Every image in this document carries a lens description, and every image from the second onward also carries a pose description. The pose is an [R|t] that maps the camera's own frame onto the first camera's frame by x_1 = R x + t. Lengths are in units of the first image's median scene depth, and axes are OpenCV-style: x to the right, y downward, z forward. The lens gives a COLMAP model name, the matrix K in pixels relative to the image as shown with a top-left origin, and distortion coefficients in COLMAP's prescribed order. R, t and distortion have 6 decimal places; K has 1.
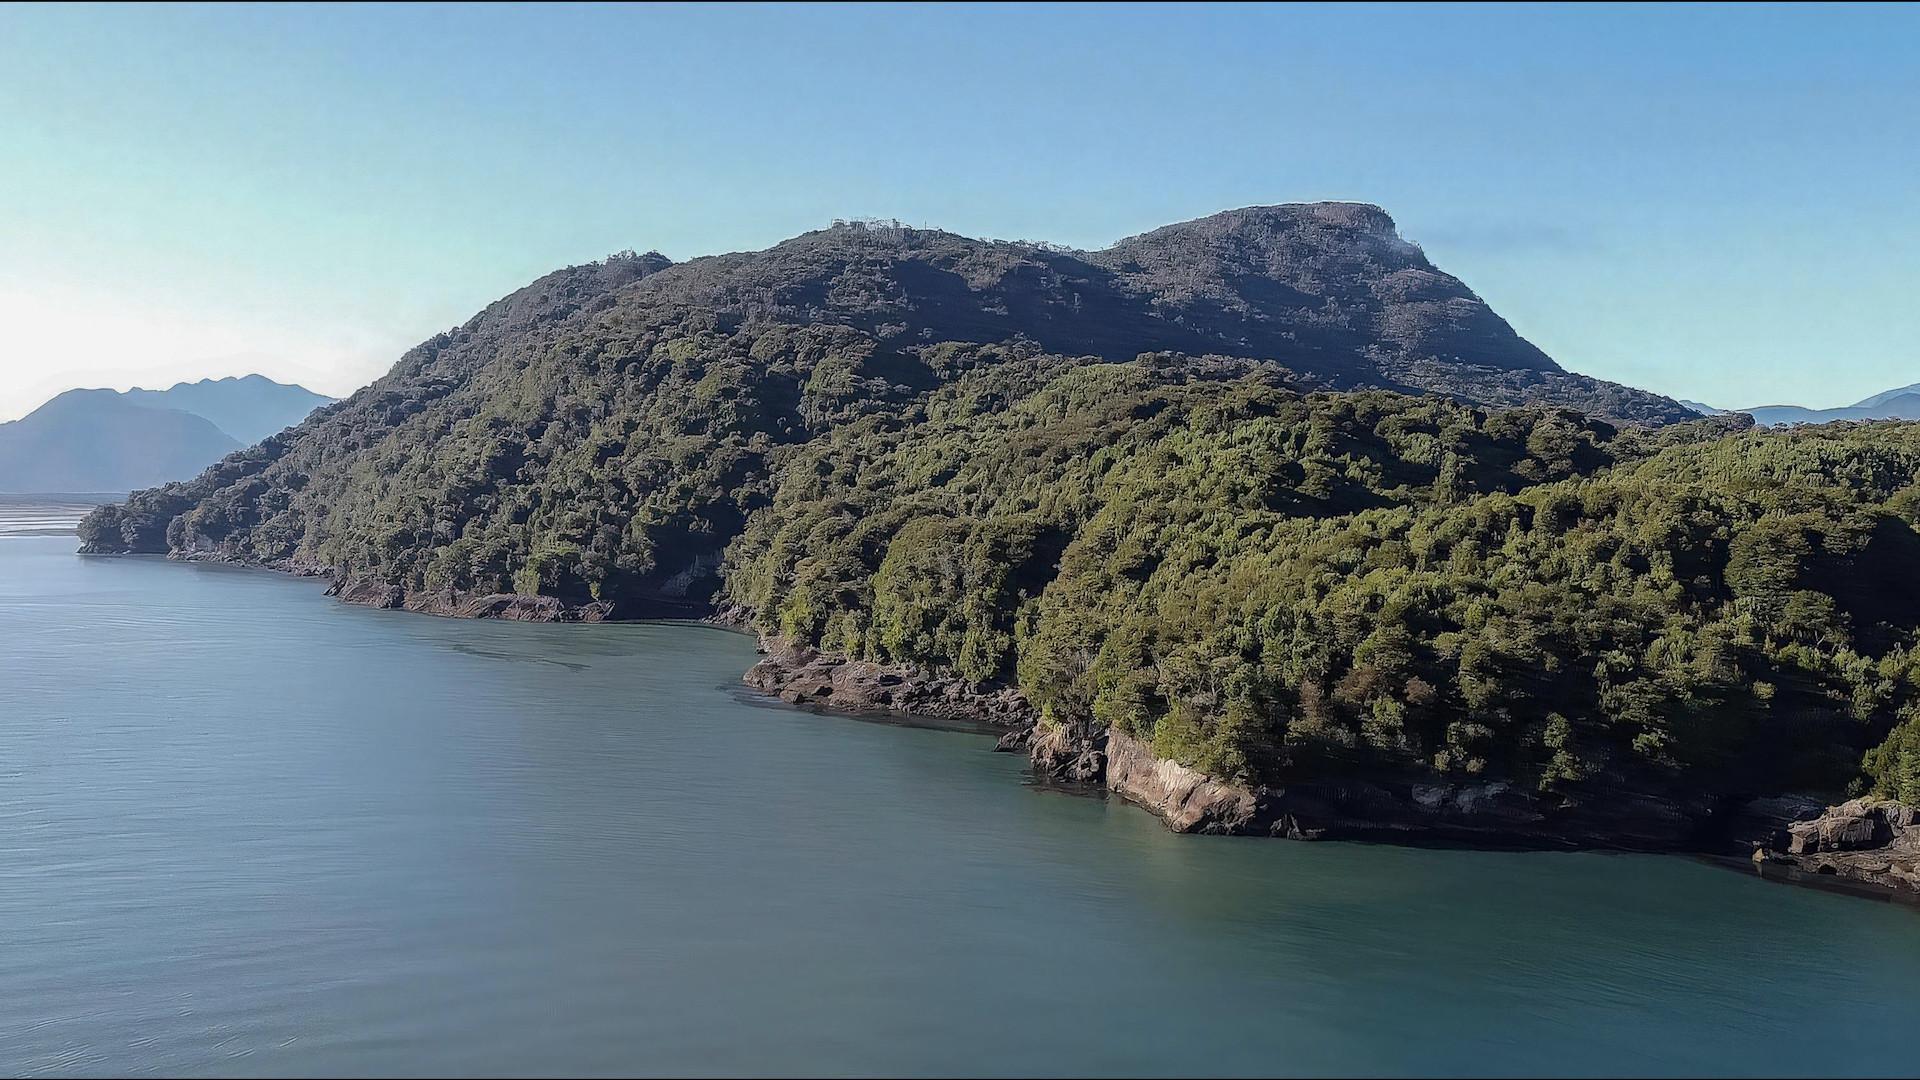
lens RADIAL K [[1541.4, 0, 960.0], [0, 1541.4, 540.0], [0, 0, 1]] dist [0.009574, -0.010388]
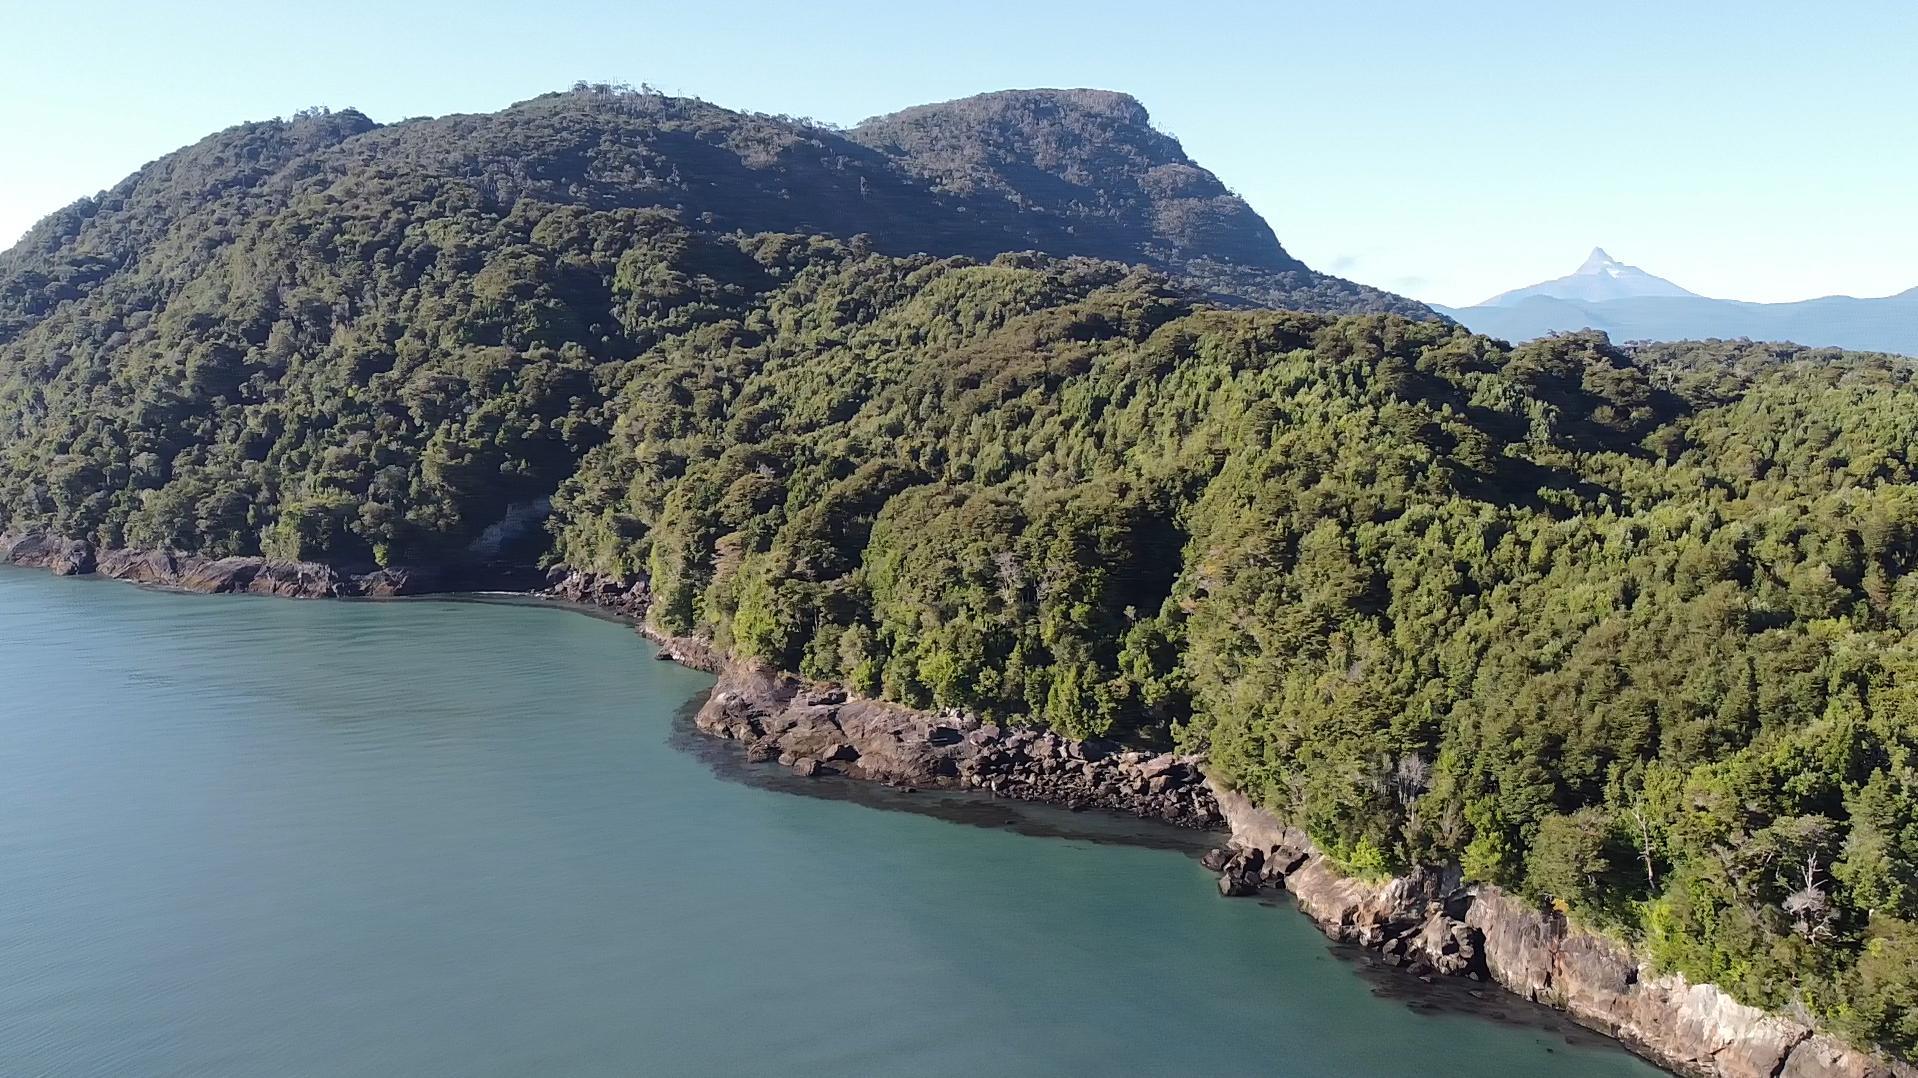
lens RADIAL K [[1539.8, 0, 959.0], [0, 1539.8, 539.0], [0, 0, 1]] dist [0.009574, -0.010388]
pose [[0.978794, -0.012248, 0.204481, -0.095499], [-0.002785, 0.997323, 0.073067, -0.026686], [-0.204828, -0.072087, 0.976140, 0.166836]]
